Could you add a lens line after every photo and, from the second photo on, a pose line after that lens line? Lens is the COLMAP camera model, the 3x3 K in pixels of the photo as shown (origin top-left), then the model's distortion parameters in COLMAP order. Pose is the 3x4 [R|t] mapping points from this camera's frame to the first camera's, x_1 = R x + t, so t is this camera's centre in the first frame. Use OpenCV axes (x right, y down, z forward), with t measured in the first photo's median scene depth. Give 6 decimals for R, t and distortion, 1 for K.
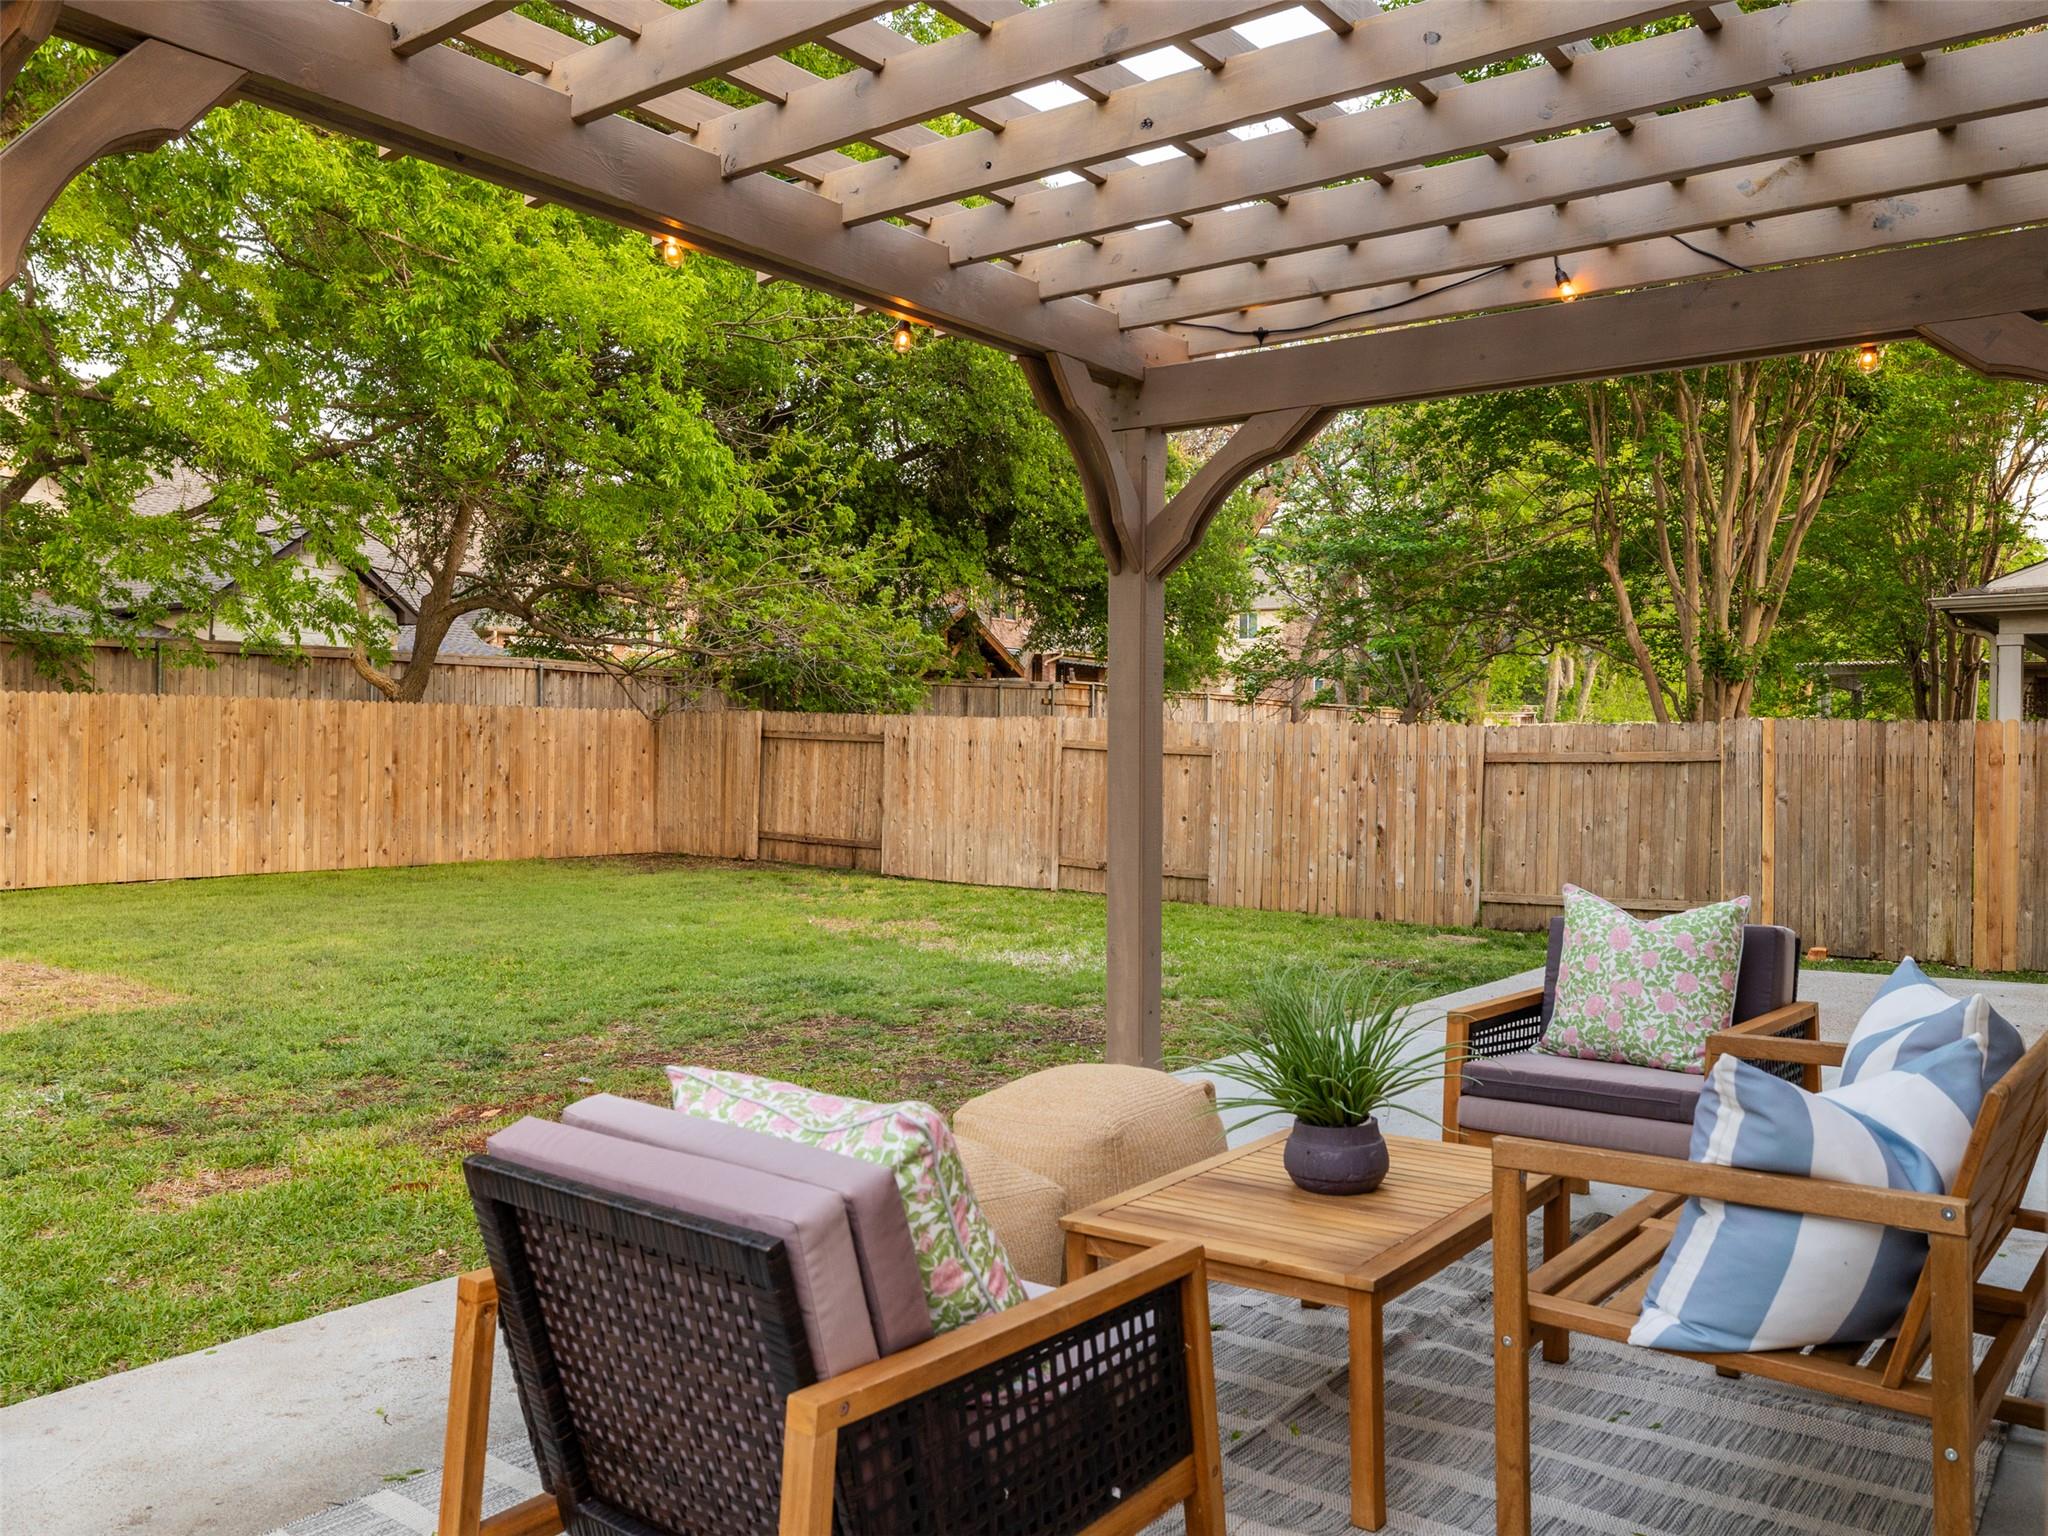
lens RADIAL K [[1626.8, 0, 1025.3], [0, 1626.8, 760.4], [0, 0, 1]] dist [-0.008414, -0.003853]
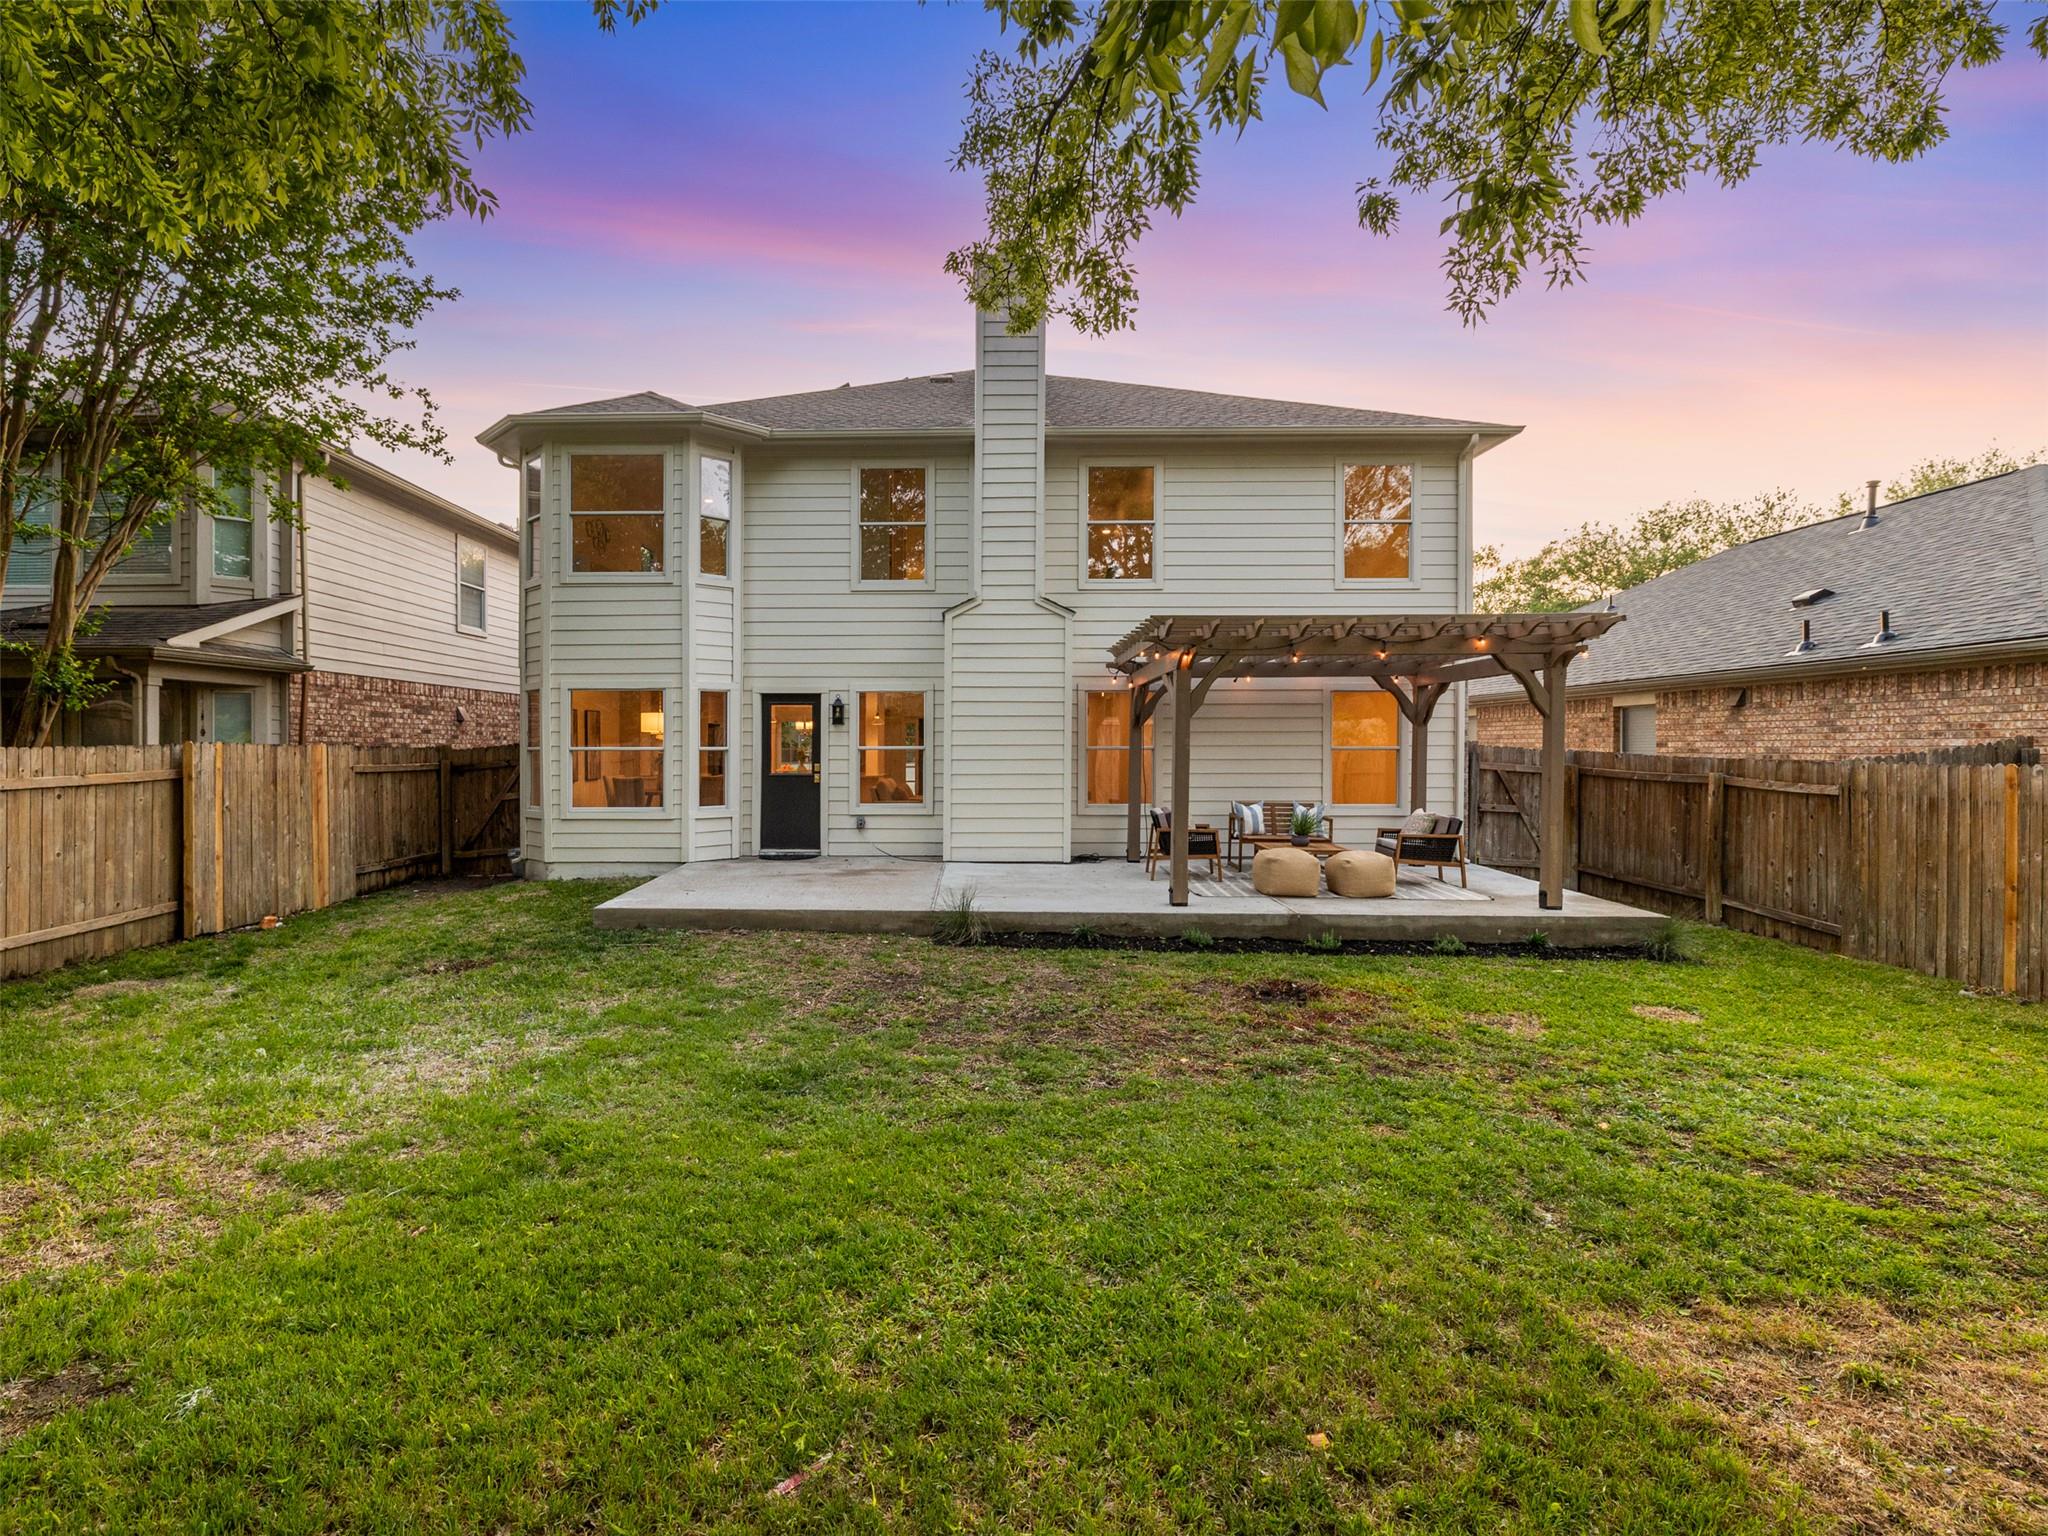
lens RADIAL K [[1019.4, 0, 1005.4], [0, 1019.4, 747.3], [0, 0, 1]] dist [-0.000804, 0.001371]
pose [[-0.593287, -0.008815, 0.804943, -0.469812], [0.000500, 0.999936, 0.011319, -0.027986], [-0.804991, 0.007118, -0.593245, 0.885006]]
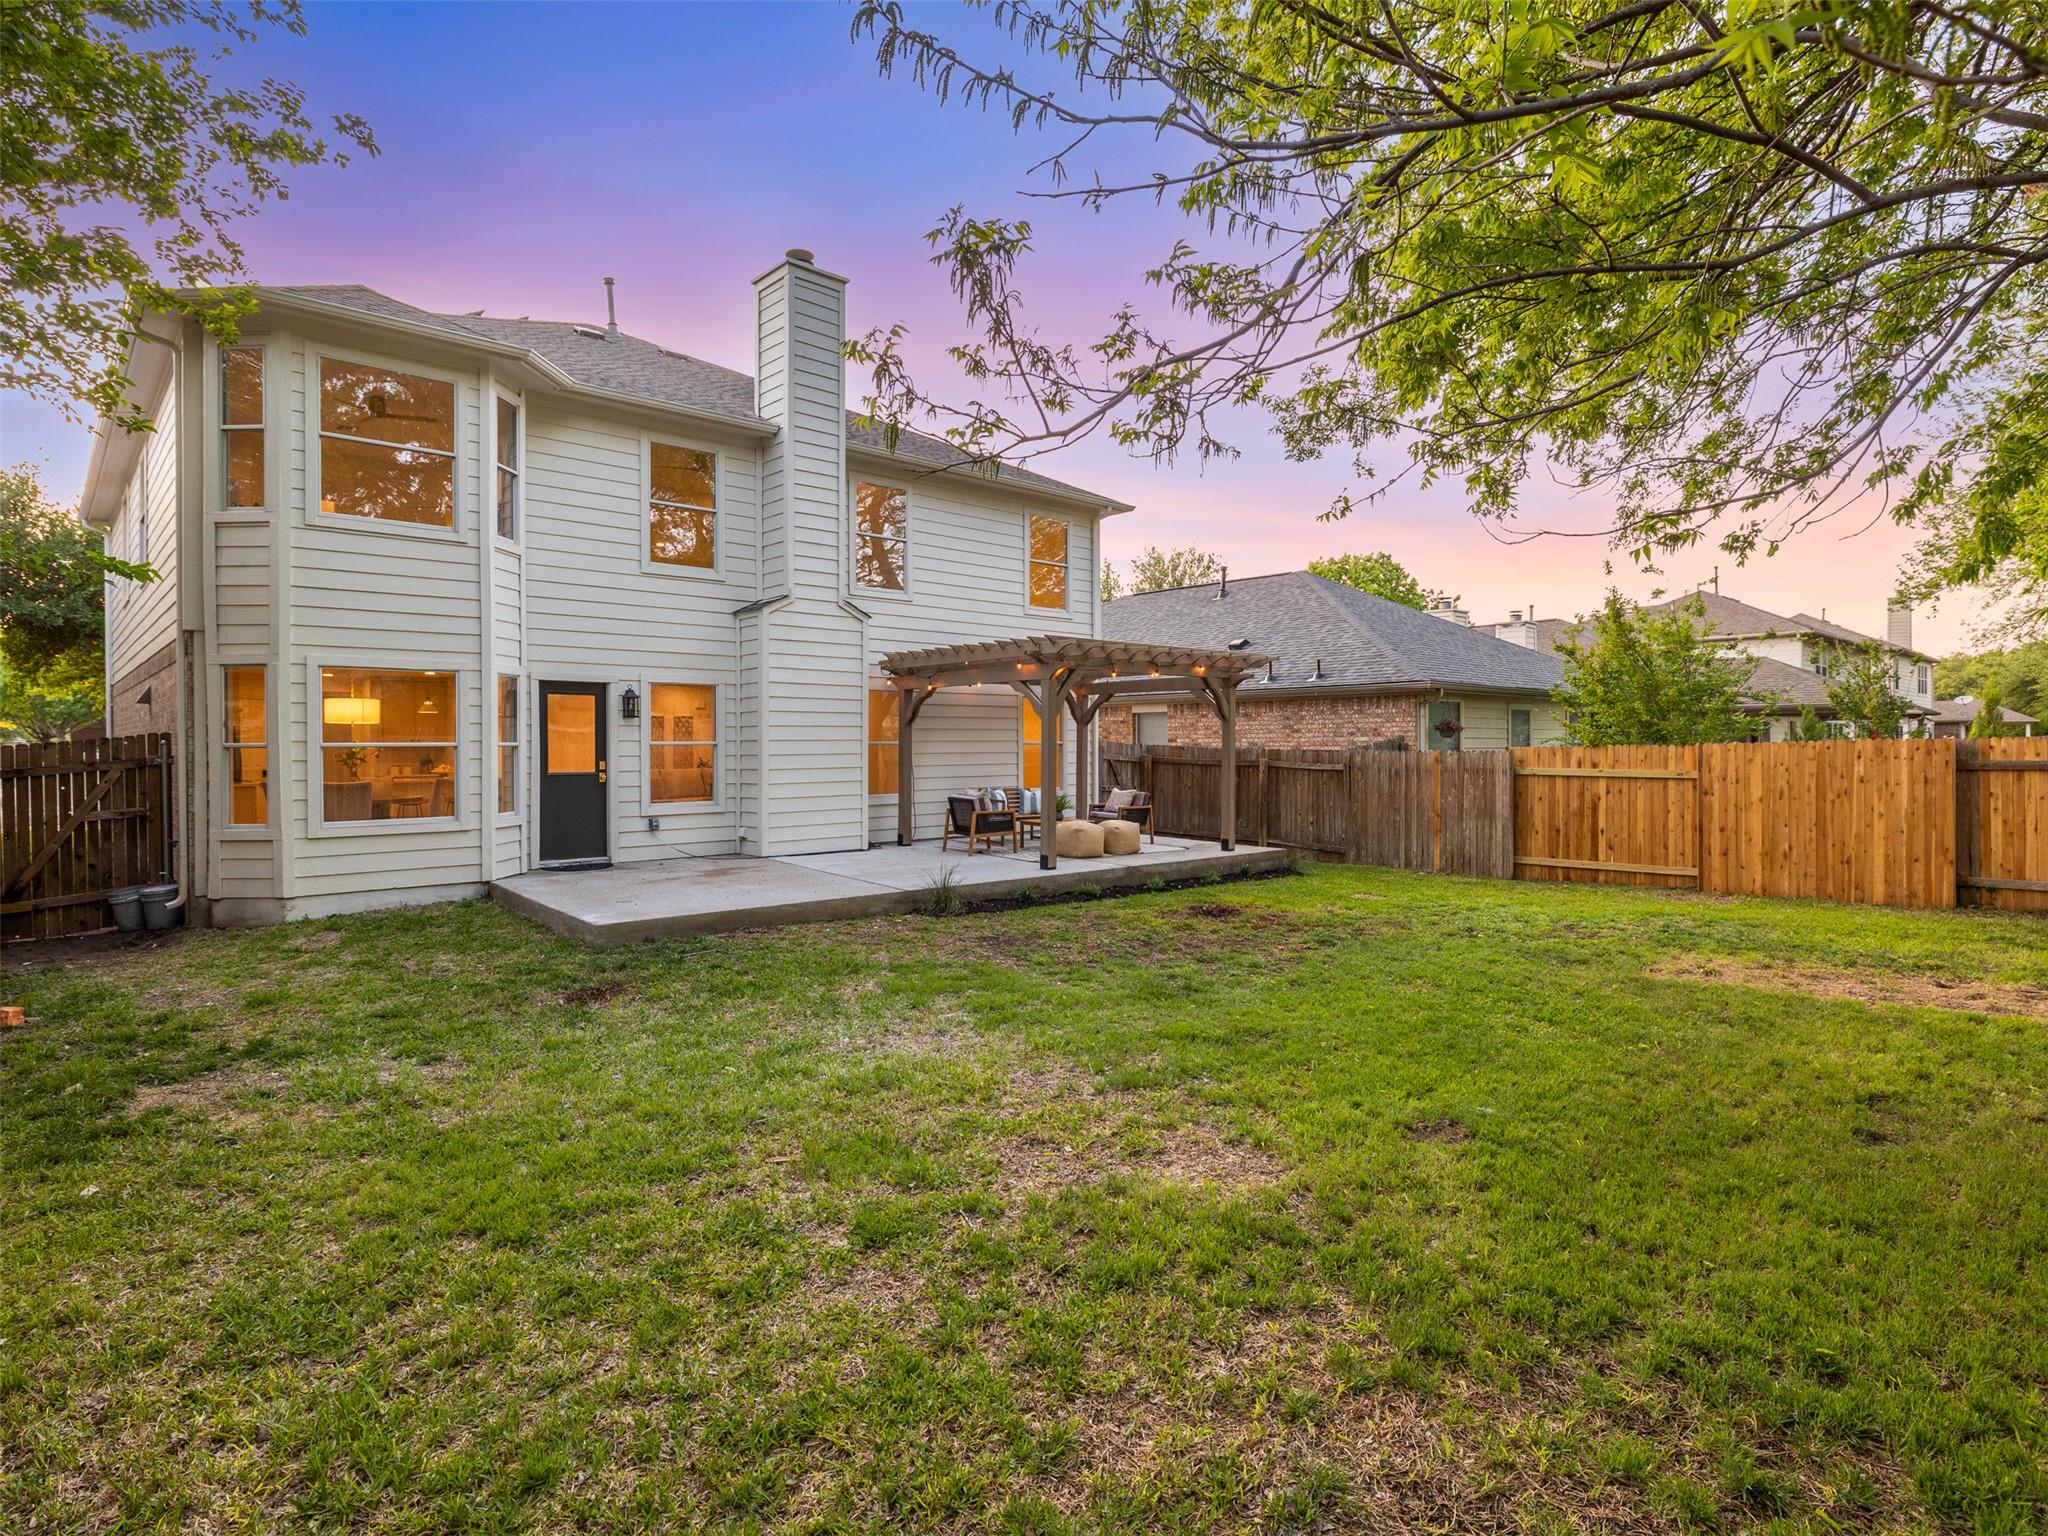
lens RADIAL K [[1084.7, 0, 1029.1], [0, 1084.7, 765.6], [0, 0, 1]] dist [-0.018890, 0.000208]
pose [[-0.986571, -0.008051, 0.163135, -0.094845], [-0.003780, 0.999642, 0.026478, -0.023542], [-0.163290, 0.025505, -0.986248, 1.302581]]
